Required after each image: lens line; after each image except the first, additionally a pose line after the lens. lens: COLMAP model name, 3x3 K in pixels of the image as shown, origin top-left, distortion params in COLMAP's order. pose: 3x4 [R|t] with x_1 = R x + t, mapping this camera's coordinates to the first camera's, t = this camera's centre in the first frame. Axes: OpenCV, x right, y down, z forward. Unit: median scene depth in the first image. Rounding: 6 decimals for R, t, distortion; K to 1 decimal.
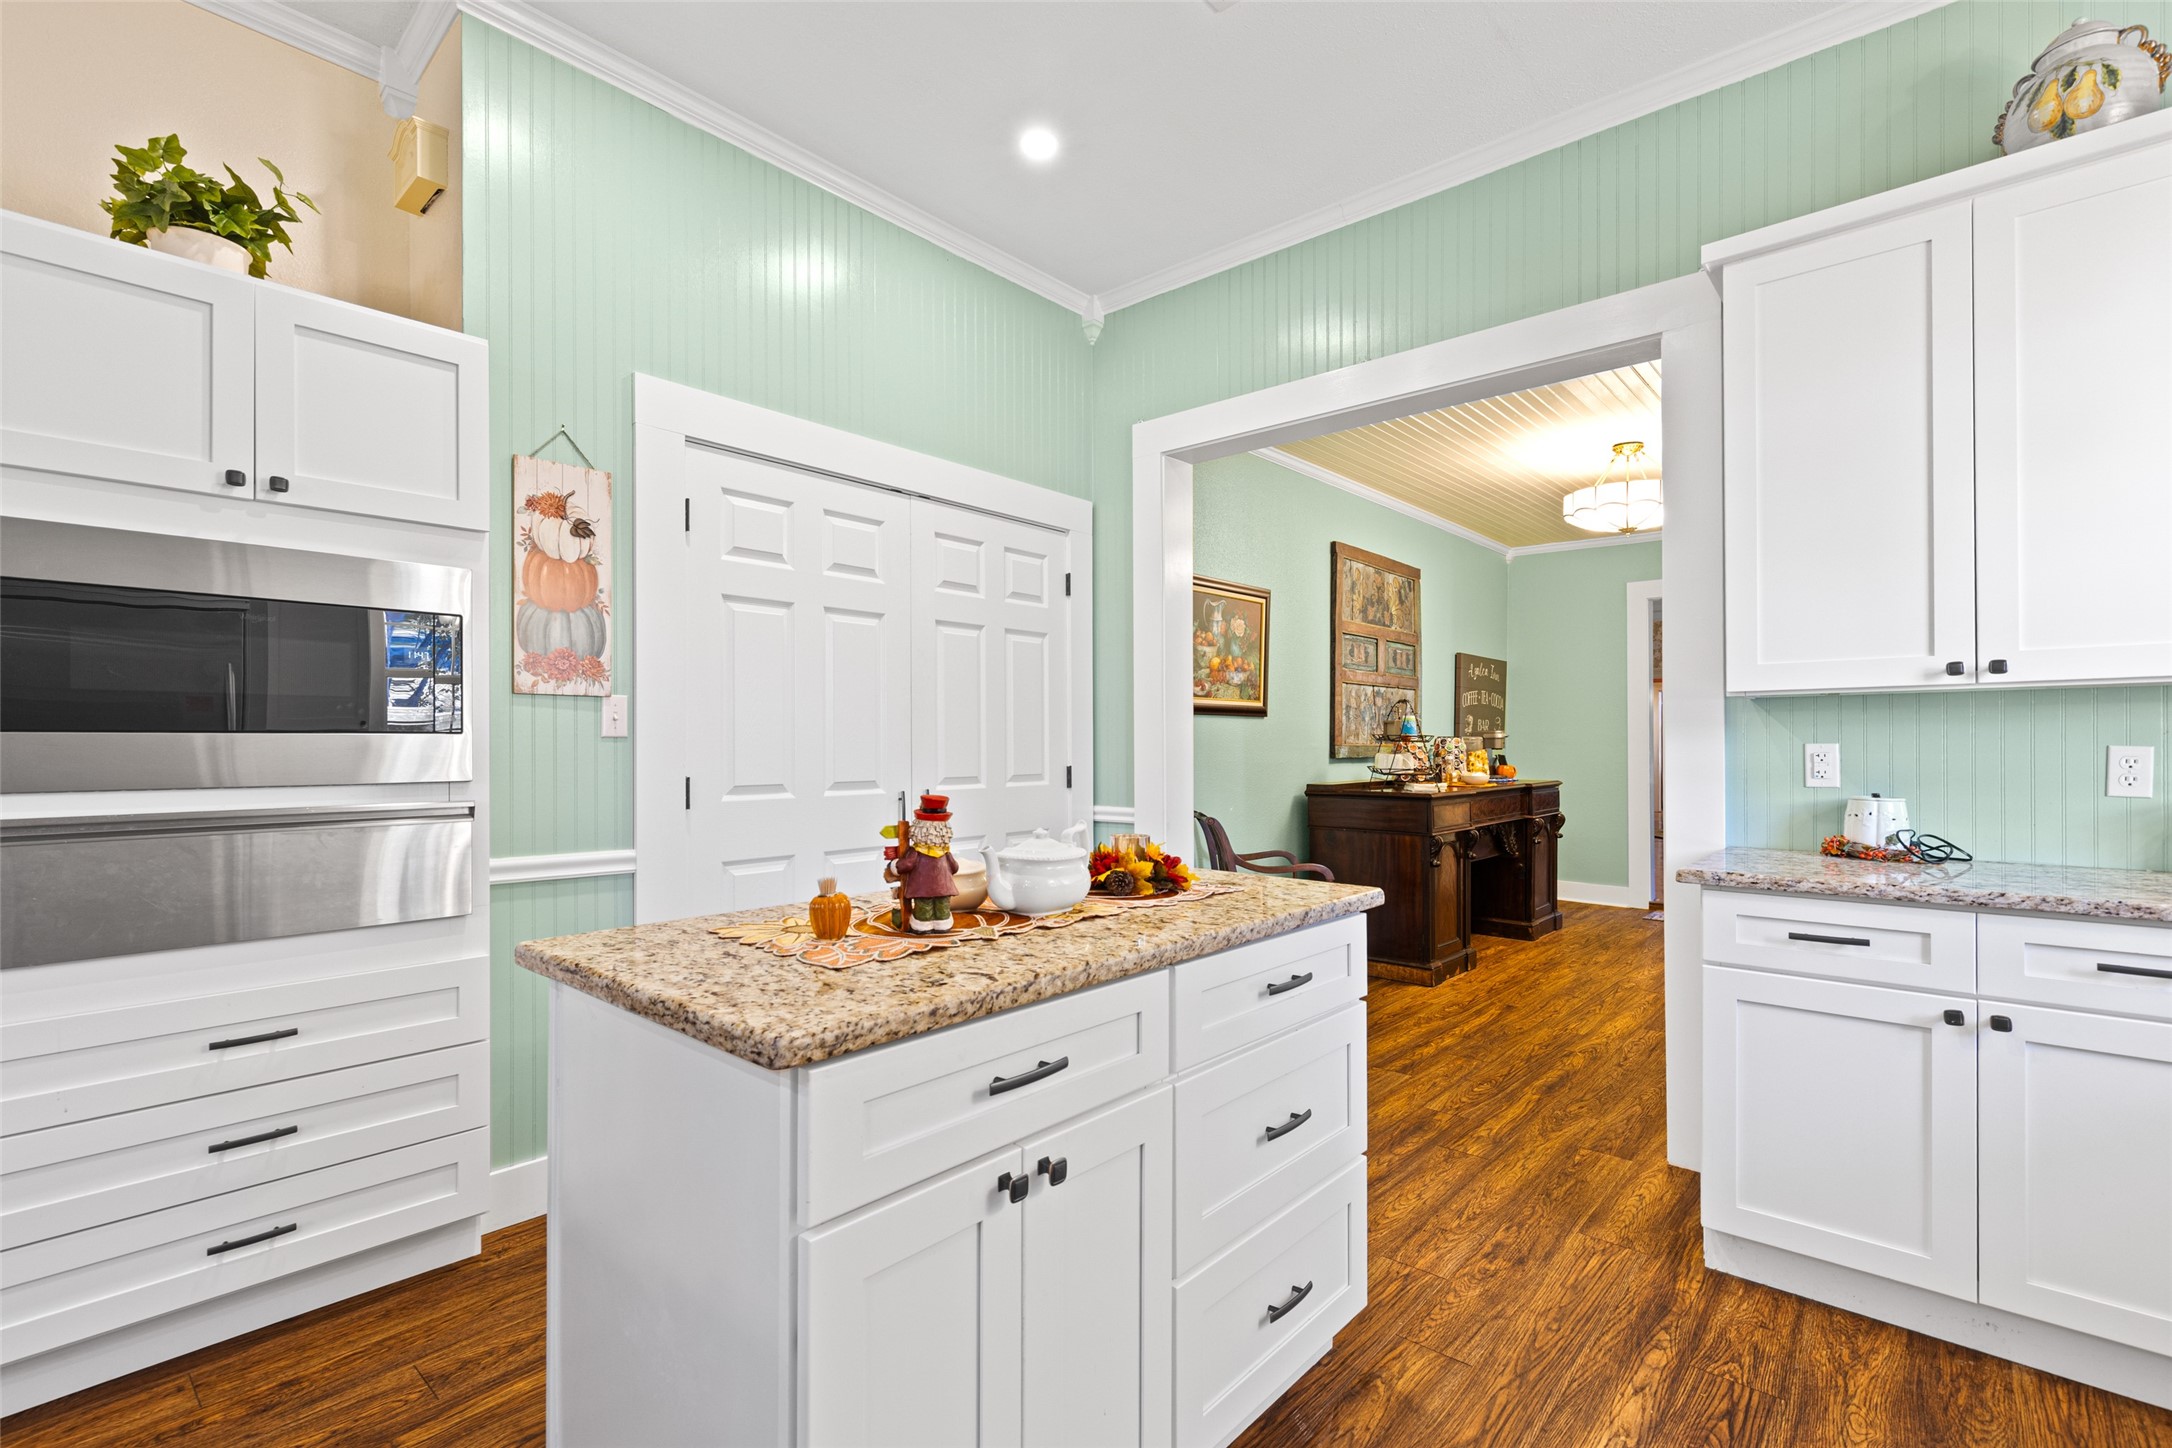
lens RADIAL K [[988.5, 0, 1079.7], [0, 988.5, 739.5], [0, 0, 1]] dist [0.008009, -0.001582]
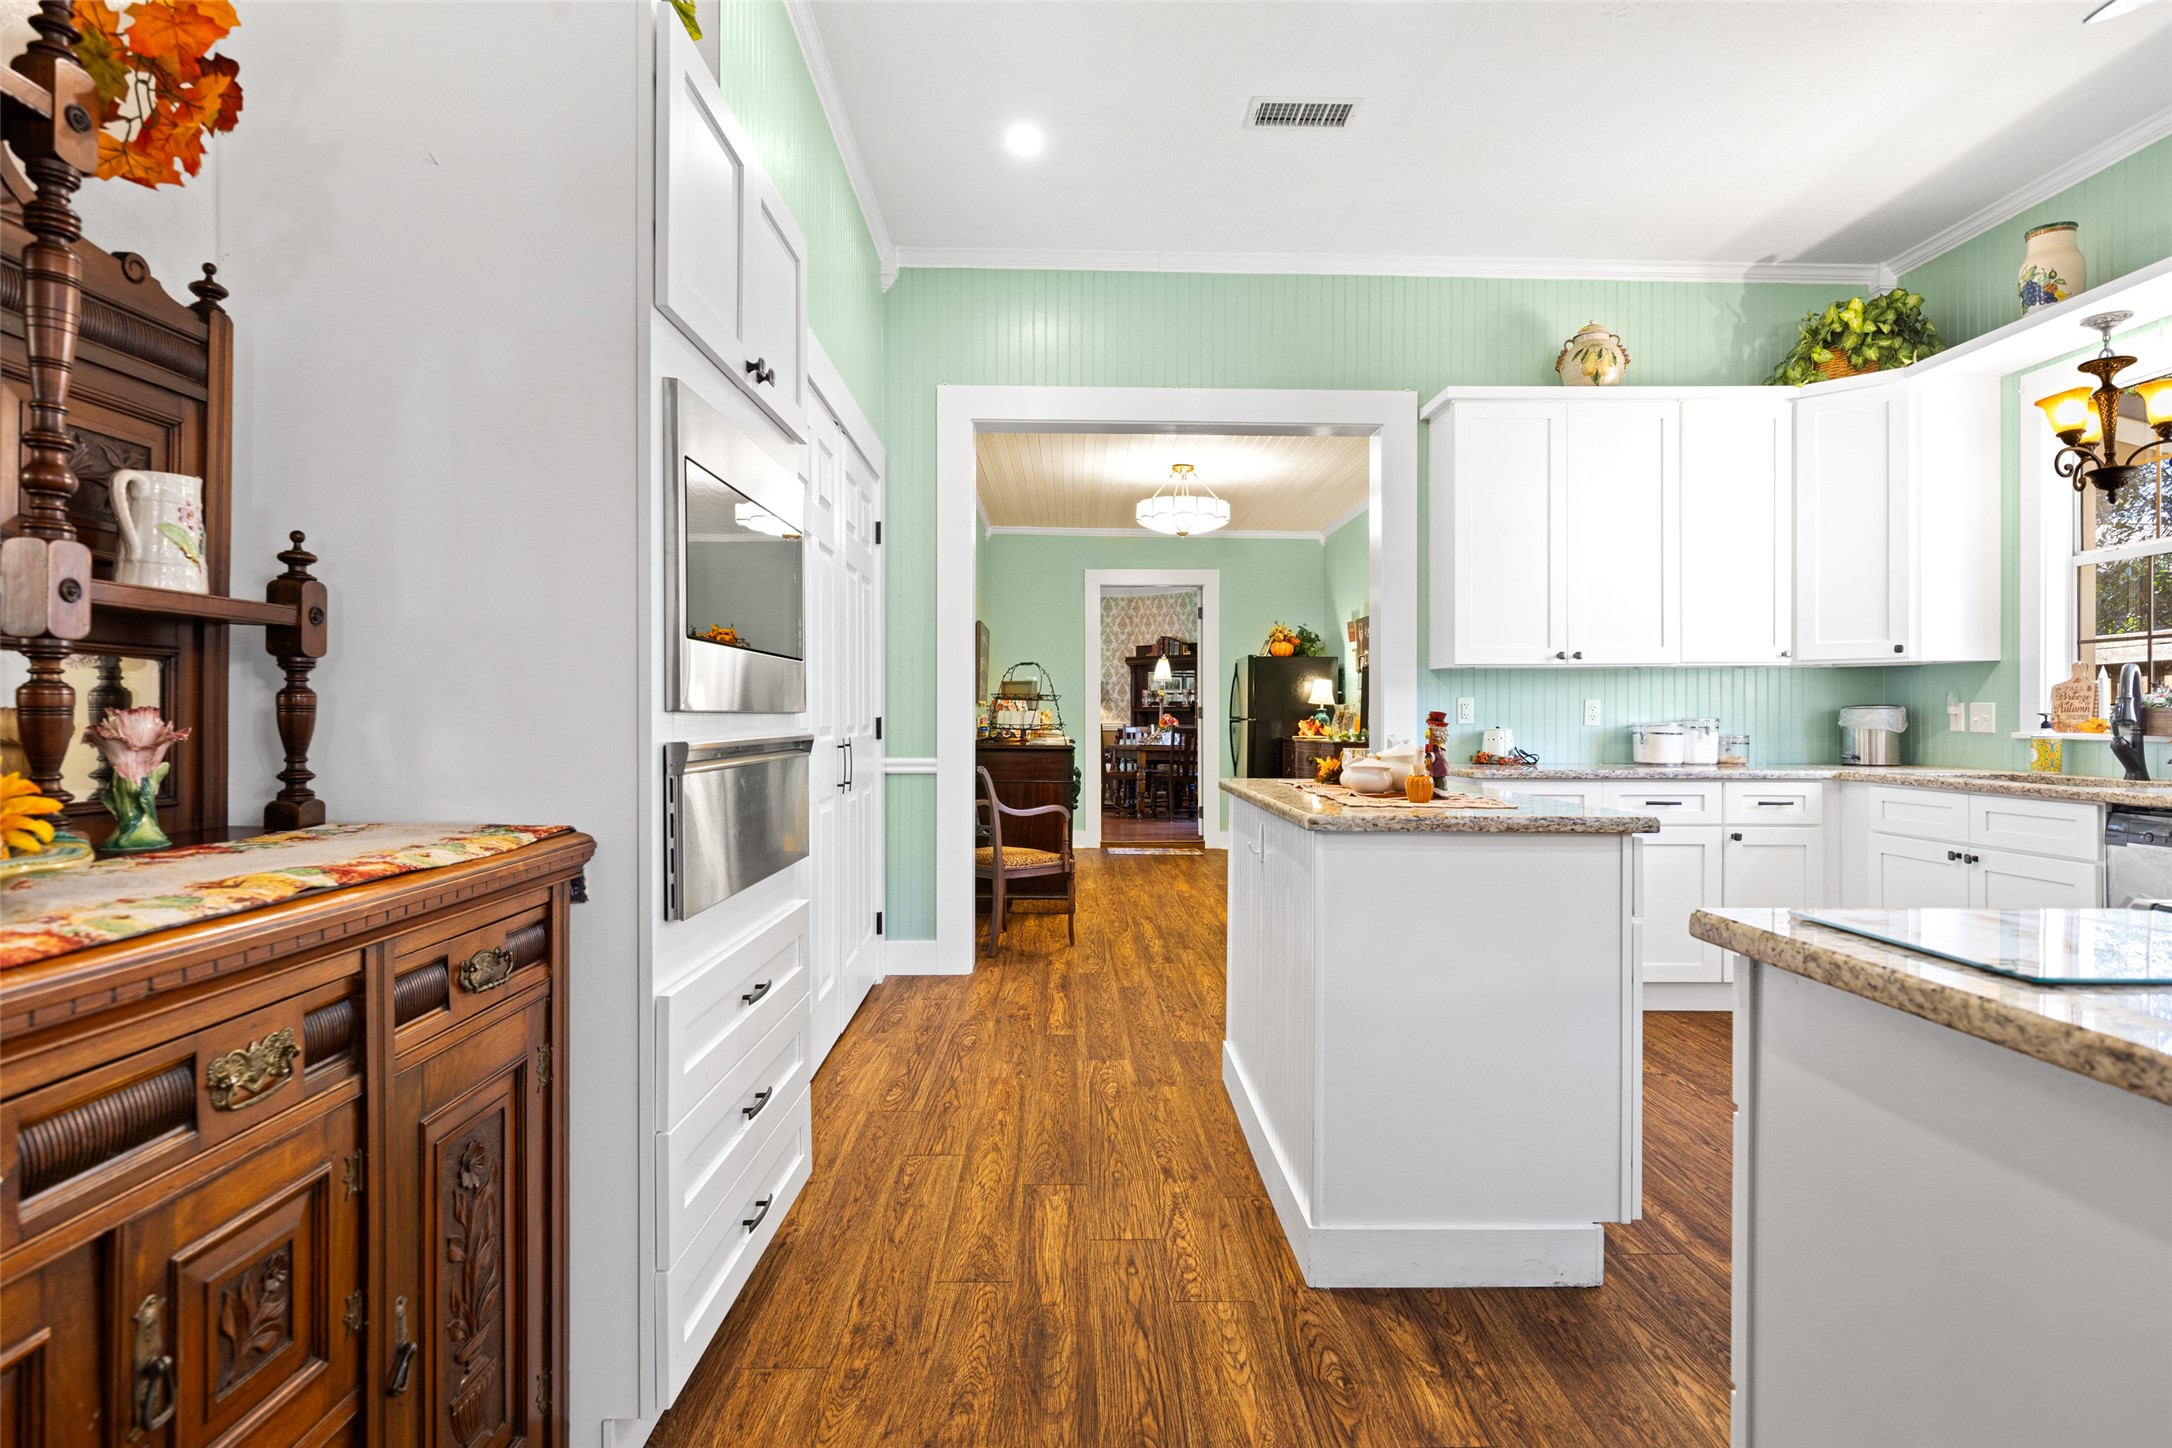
lens RADIAL K [[1144.7, 0, 1077.8], [0, 1144.7, 722.0], [0, 0, 1]] dist [-0.004840, 0.000899]
pose [[0.736185, 0.001001, 0.676780, -1.050050], [-0.006615, 0.999962, 0.005717, 0.039316], [-0.676748, -0.008686, 0.736164, 0.037143]]
